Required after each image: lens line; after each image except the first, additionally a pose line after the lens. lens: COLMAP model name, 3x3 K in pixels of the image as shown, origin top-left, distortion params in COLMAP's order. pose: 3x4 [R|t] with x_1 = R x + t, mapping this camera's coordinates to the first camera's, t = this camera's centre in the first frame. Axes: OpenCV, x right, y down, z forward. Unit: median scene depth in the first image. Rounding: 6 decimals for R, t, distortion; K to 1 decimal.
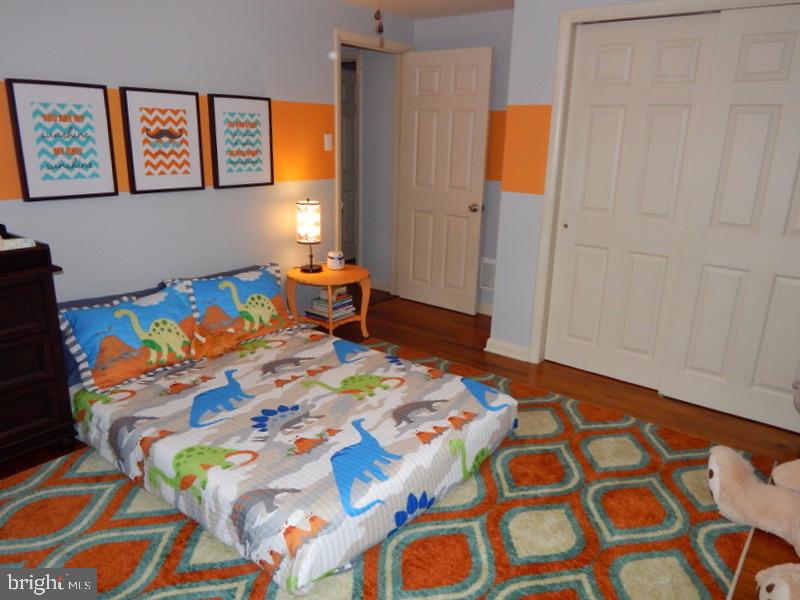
lens RADIAL K [[587.3, 0, 400.0], [0, 587.3, 300.0], [0, 0, 1]] dist [0.004940, 0.000425]
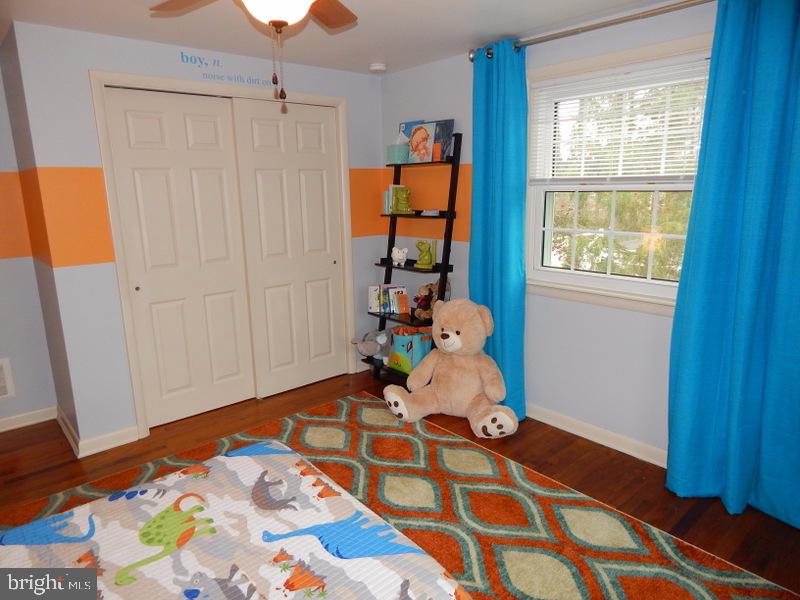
lens RADIAL K [[529.9, 0, 400.0], [0, 529.9, 300.0], [0, 0, 1]] dist [-0.004151, -0.001270]
pose [[0.178095, -0.239844, 0.954336, -0.553589], [0.294490, 0.938381, 0.180877, -0.159112], [-0.938913, 0.248829, 0.237753, 0.443922]]
